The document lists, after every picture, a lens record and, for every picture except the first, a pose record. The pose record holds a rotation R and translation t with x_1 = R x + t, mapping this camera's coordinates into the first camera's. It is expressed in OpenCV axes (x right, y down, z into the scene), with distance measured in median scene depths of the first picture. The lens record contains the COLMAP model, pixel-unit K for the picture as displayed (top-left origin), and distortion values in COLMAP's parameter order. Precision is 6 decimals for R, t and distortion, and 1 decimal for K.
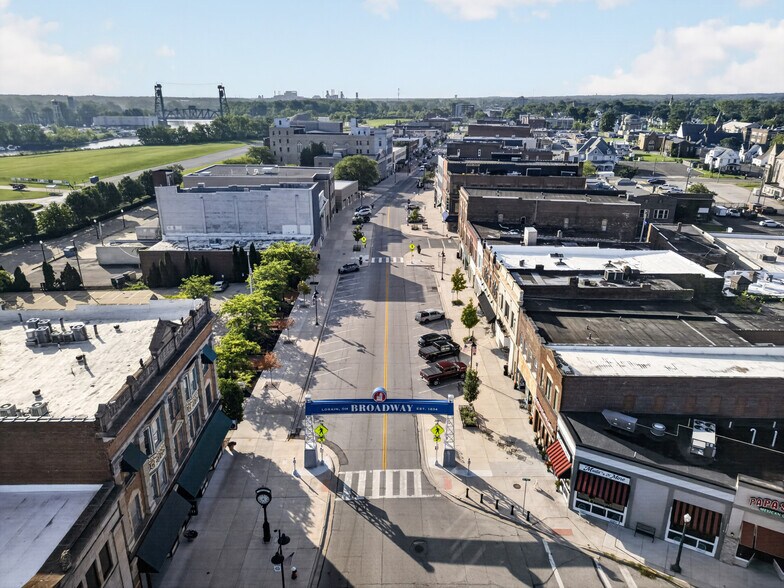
lens RADIAL K [[554.3, 0, 392.0], [0, 554.3, 294.0], [0, 0, 1]] dist [0.062232, -0.053142]
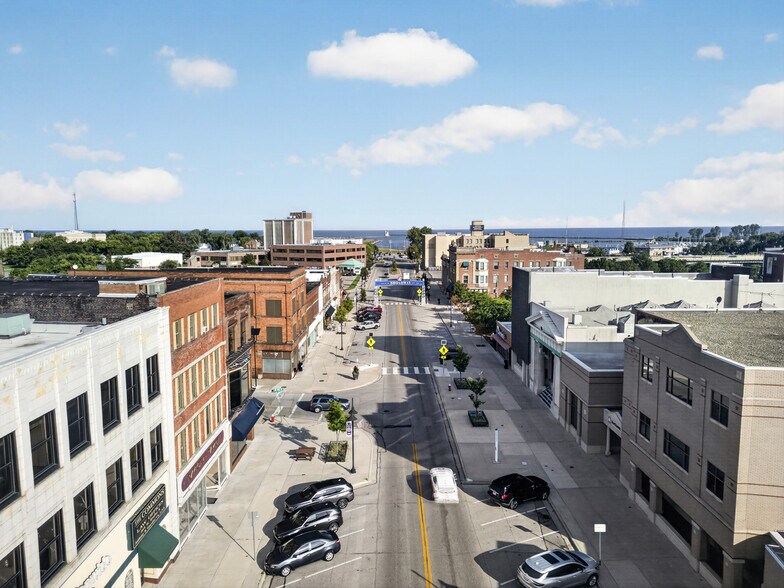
lens RADIAL K [[554.3, 0, 392.0], [0, 554.3, 294.0], [0, 0, 1]] dist [0.062232, -0.053142]
pose [[-0.999994, -0.003479, 0.000079, 0.015306], [-0.003097, 0.899993, 0.435894, -0.710476], [-0.001587, 0.435891, -0.899998, 2.506728]]
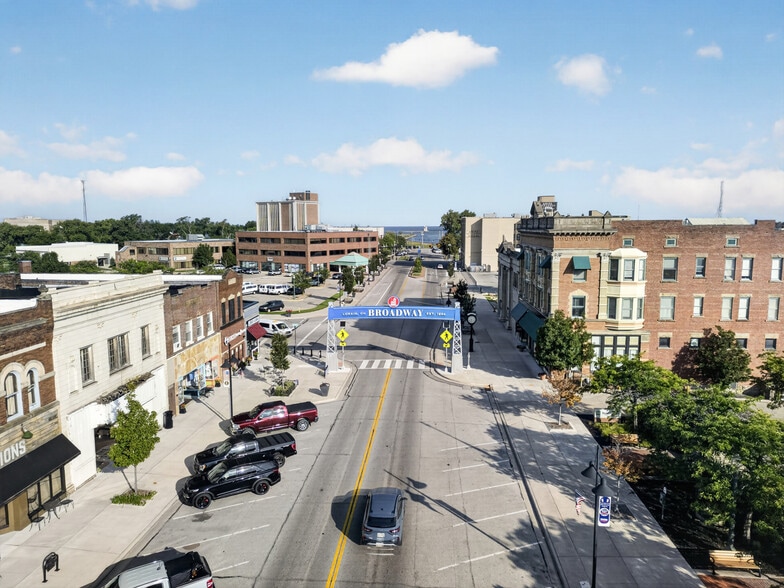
lens RADIAL K [[554.3, 0, 392.0], [0, 554.3, 294.0], [0, 0, 1]] dist [0.062232, -0.053142]
pose [[-0.997295, -0.016135, 0.071716, -0.065025], [0.017202, 0.897298, 0.441089, -0.212766], [-0.071468, 0.441130, -0.894593, 1.313640]]
